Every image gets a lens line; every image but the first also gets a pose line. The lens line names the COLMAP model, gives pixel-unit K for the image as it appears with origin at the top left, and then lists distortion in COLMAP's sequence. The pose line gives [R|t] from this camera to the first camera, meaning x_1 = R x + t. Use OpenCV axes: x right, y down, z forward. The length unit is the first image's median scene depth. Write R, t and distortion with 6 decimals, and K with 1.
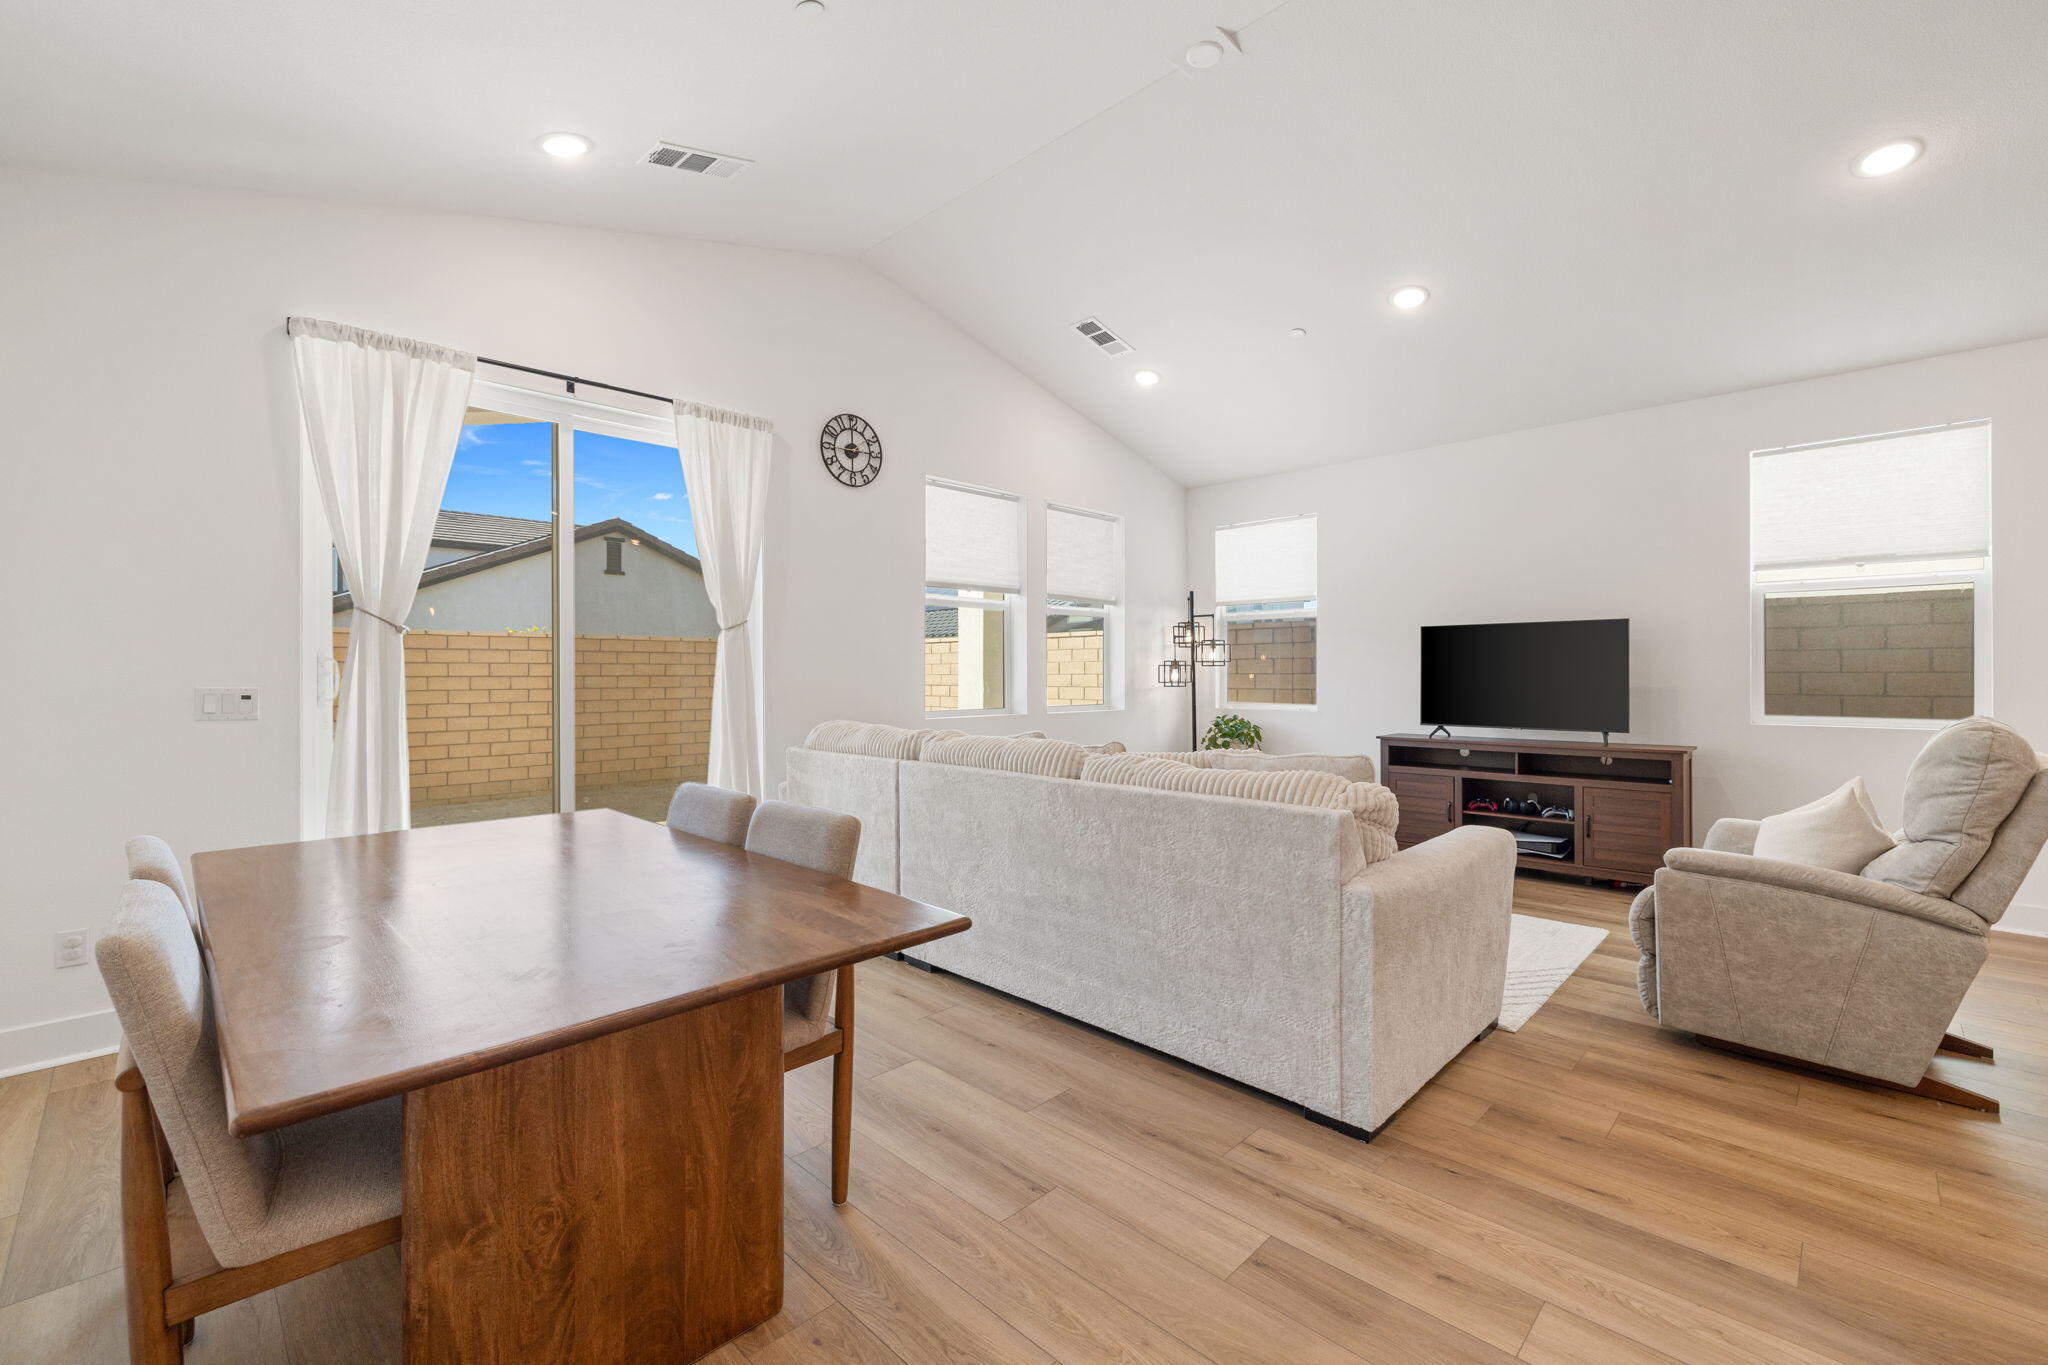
lens RADIAL K [[864.9, 0, 1032.6], [0, 864.9, 666.8], [0, 0, 1]] dist [0.001692, -0.000003]
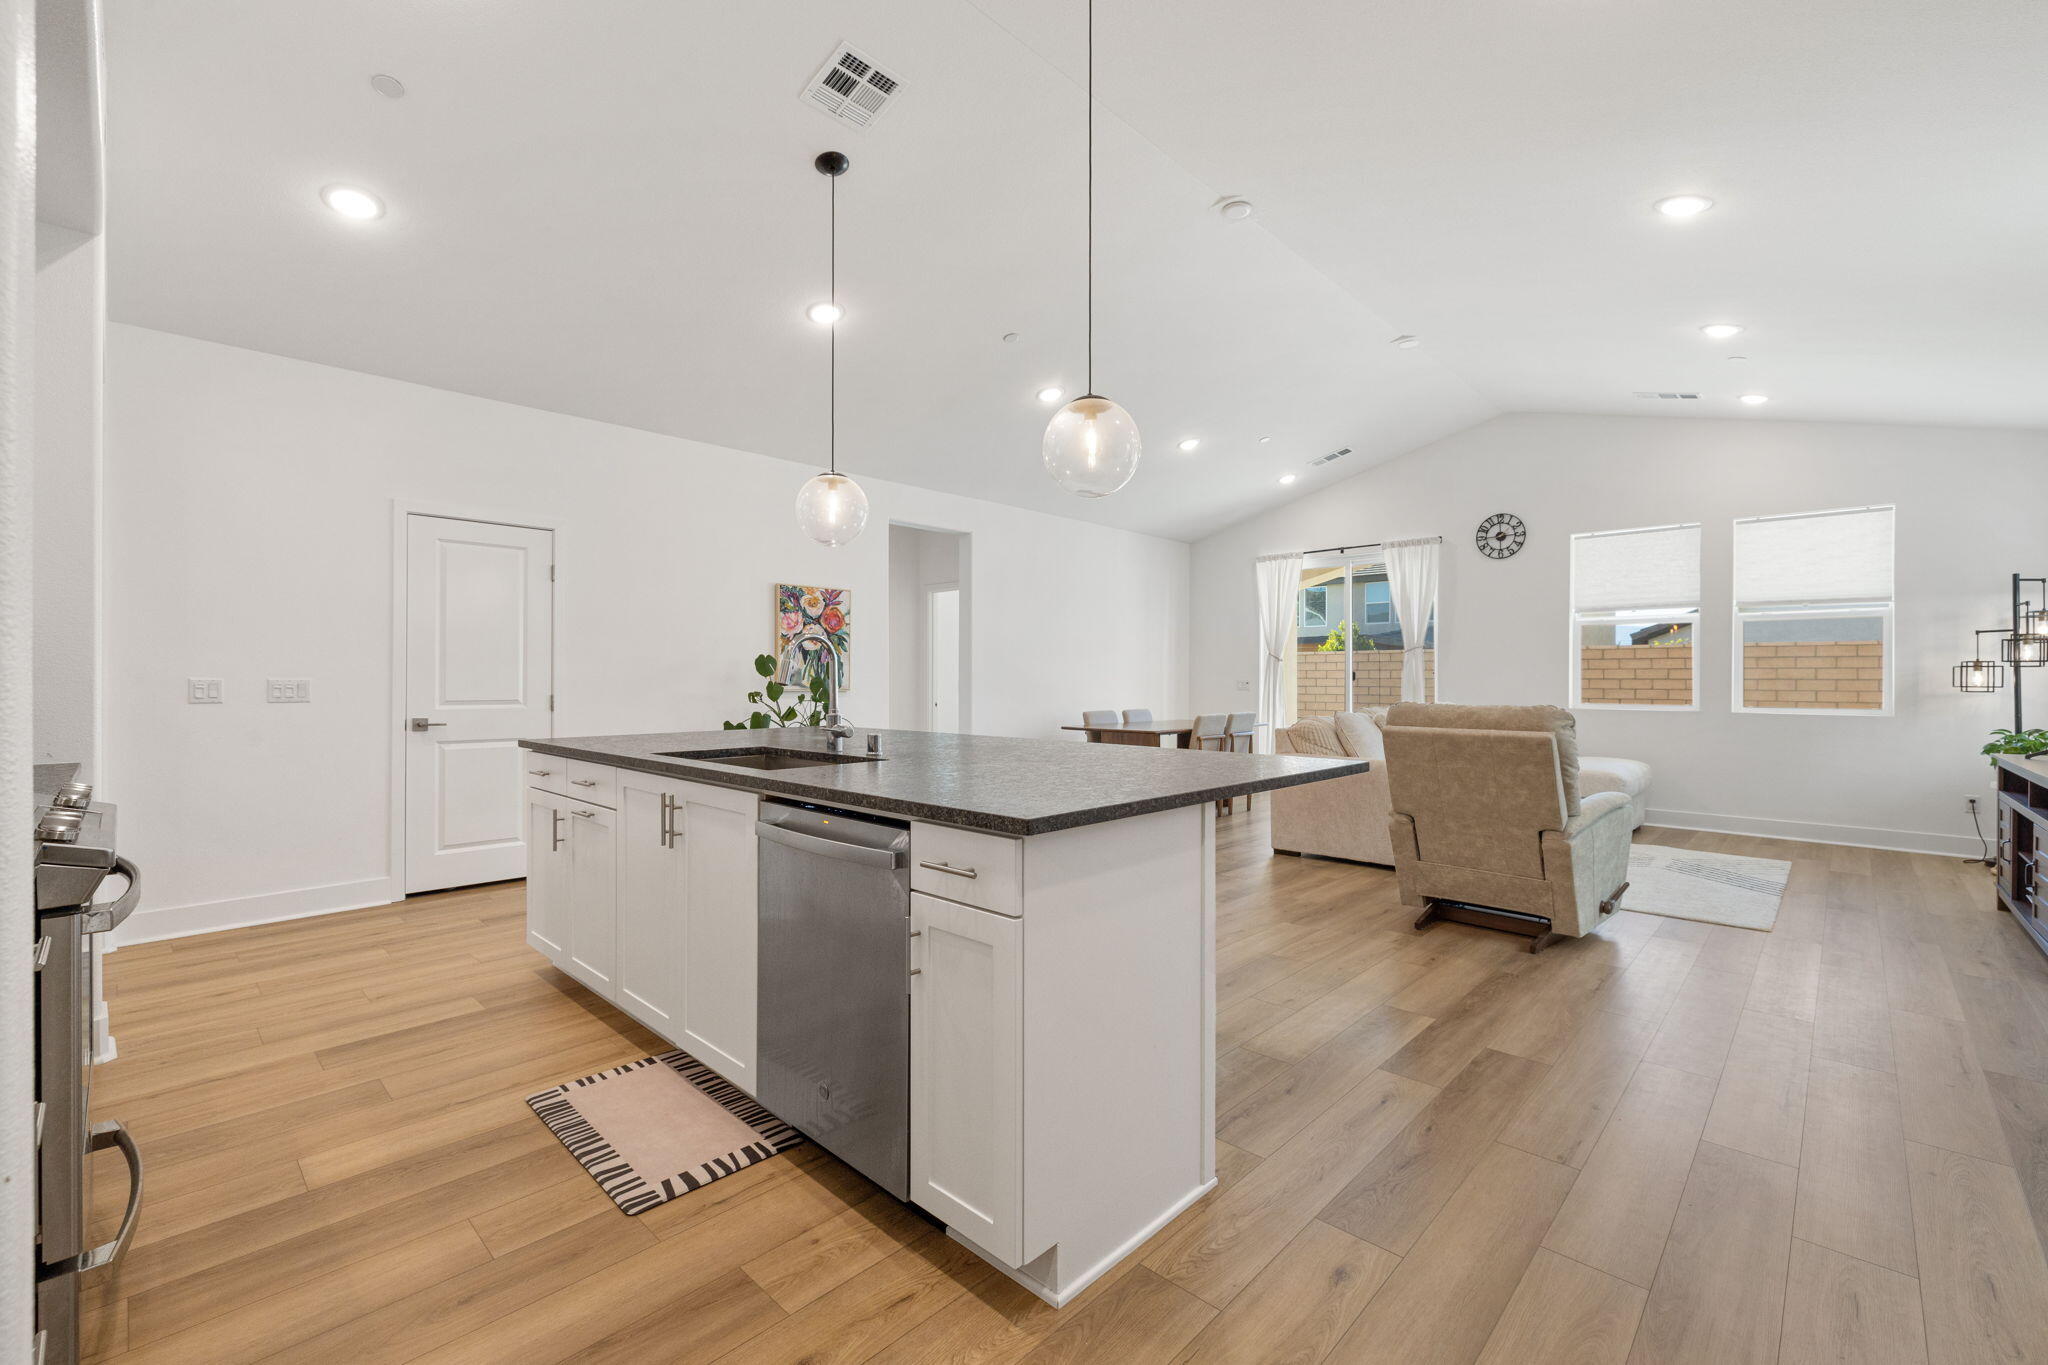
lens RADIAL K [[864.9, 0, 1023.6], [0, 864.9, 690.0], [0, 0, 1]] dist [0.001692, -0.000003]
pose [[0.011285, 0.014951, -0.999825, 1.367572], [0.004535, 0.999877, 0.015003, 0.007393], [0.999926, -0.004703, 0.011216, 0.092542]]
